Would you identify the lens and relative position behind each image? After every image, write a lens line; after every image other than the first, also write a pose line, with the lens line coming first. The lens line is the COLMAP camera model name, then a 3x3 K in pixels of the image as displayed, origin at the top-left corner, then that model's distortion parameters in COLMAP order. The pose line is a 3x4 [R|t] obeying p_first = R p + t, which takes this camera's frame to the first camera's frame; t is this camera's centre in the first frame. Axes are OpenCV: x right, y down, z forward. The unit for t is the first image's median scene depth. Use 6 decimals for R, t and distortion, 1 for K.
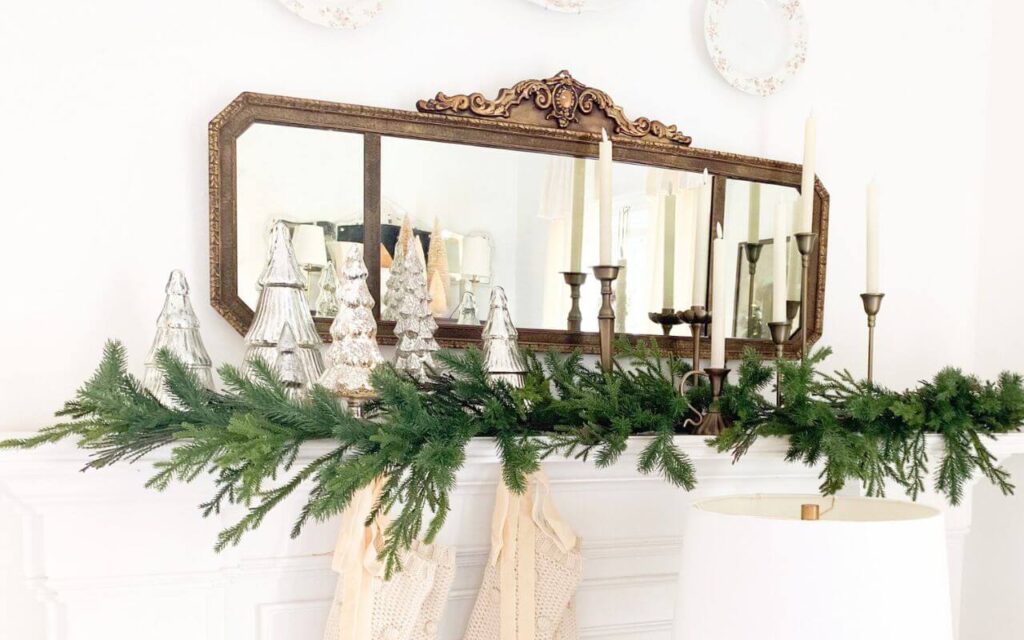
lens RADIAL K [[973.0, 0, 604.0], [0, 973.0, 480.3], [0, 0, 1]] dist [0.002440, 0.000000]
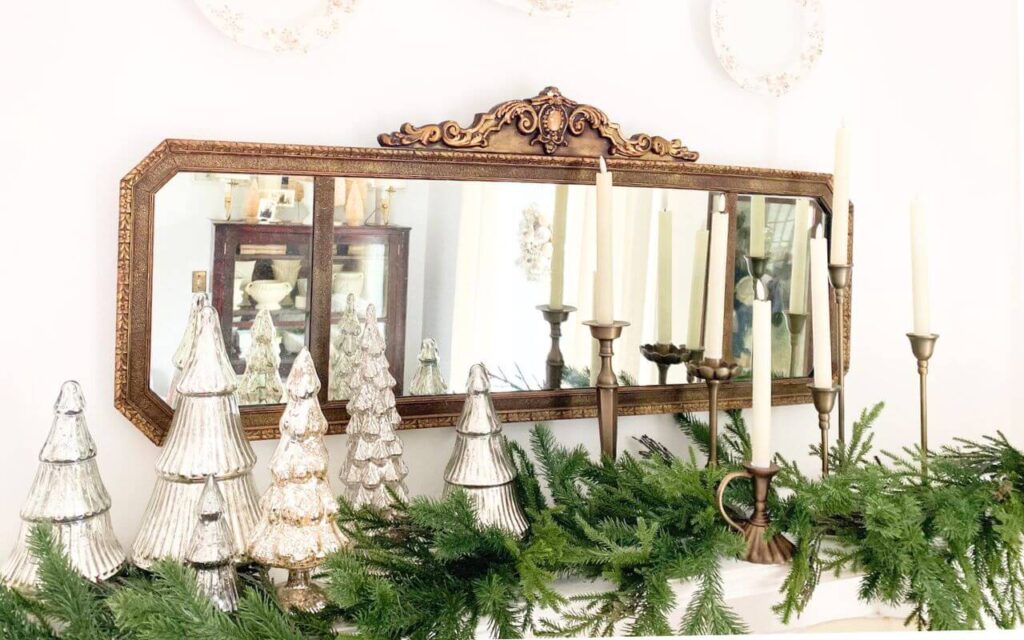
lens RADIAL K [[859.0, 0, 451.8], [0, 859.0, 221.1], [0, 0, 1]] dist [0.083171, -0.119207]
pose [[0.999372, -0.000190, -0.035440, -0.100675], [-0.003103, 0.995677, -0.092834, -0.239796], [0.035305, 0.092885, 0.995051, 0.279465]]
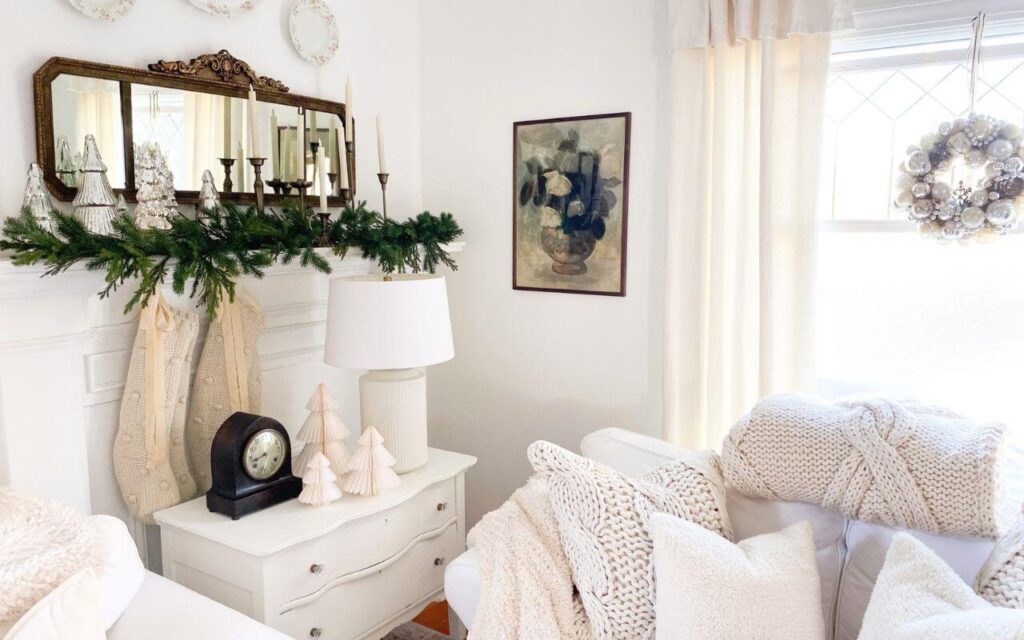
lens RADIAL K [[806.7, 0, 515.3], [0, 806.7, 329.9], [0, 0, 1]] dist [0.025882, -0.049454]
pose [[0.838534, -0.094154, 0.536653, -0.447836], [0.068239, 0.995349, 0.068006, 0.034473], [-0.540560, -0.020405, 0.841058, -0.578103]]
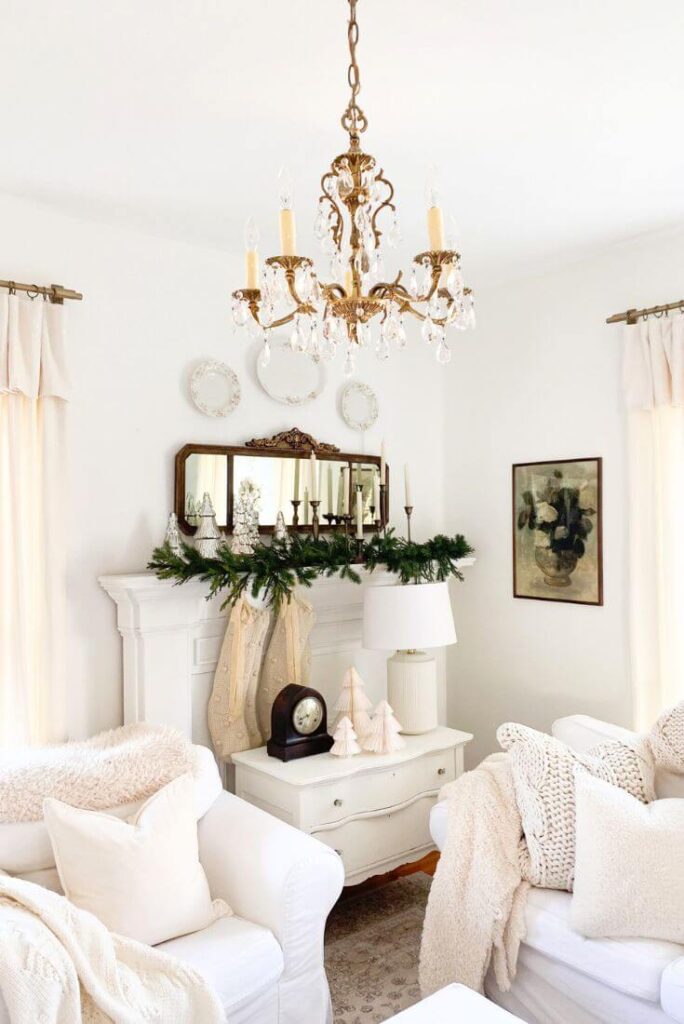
lens RADIAL K [[814.5, 0, 375.3], [0, 814.5, 514.2], [0, 0, 1]] dist [0.095529, -0.082186]
pose [[0.954839, -0.025461, 0.296032, -0.494009], [0.055327, 0.994132, -0.092953, 0.027067], [-0.291928, 0.105134, 0.950644, -1.128767]]
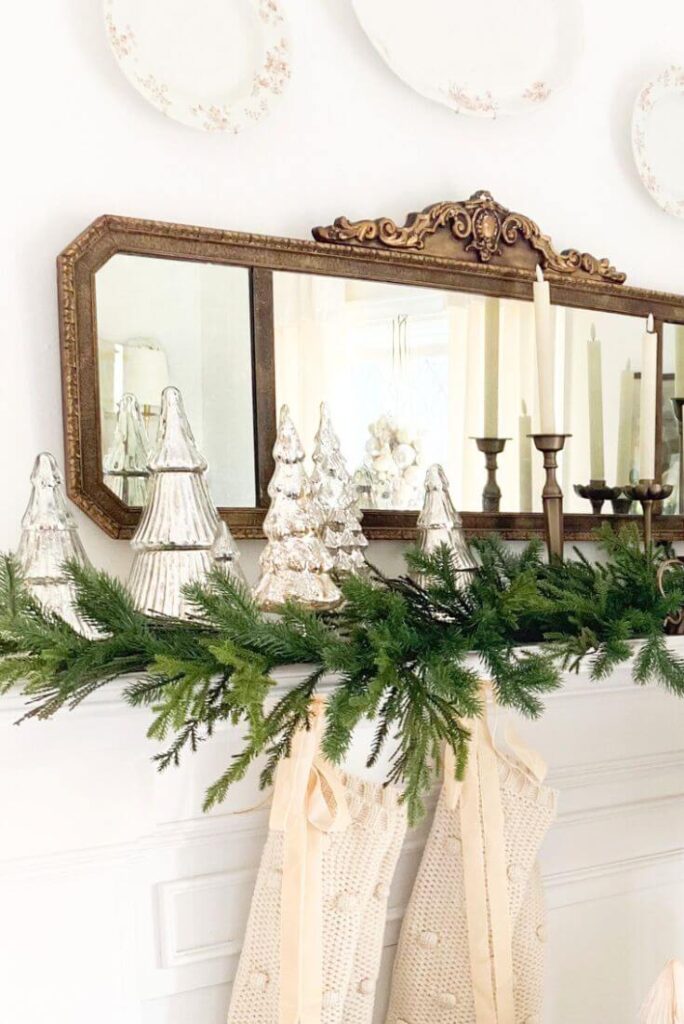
lens RADIAL K [[1429.8, 0, 690.5], [0, 1429.8, 733.6], [0, 0, 1]] dist [-0.011715, 0.000000]
pose [[0.950031, -0.069069, 0.304419, -0.269876], [0.058621, 0.997339, 0.043339, -0.014118], [-0.306602, -0.023328, 0.951552, -0.188078]]
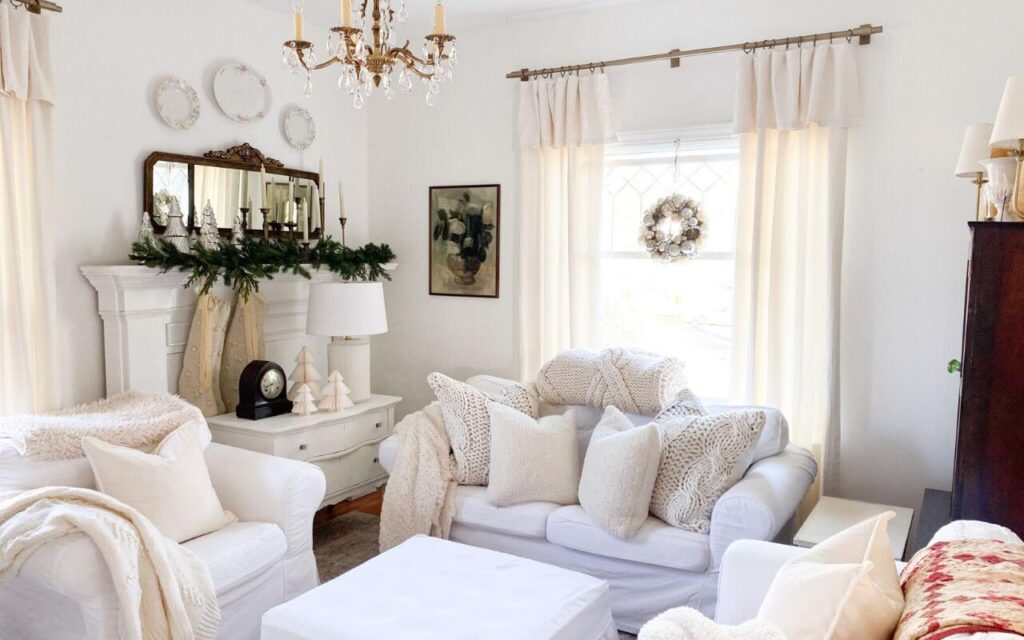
lens RADIAL K [[811.5, 0, 532.0], [0, 811.5, 329.8], [0, 0, 1]] dist [0.026172, -0.044247]
pose [[0.790502, -0.066462, 0.608843, -0.909482], [0.061228, 0.997690, 0.029413, 0.130935], [-0.609391, 0.014027, 0.792746, -1.505030]]
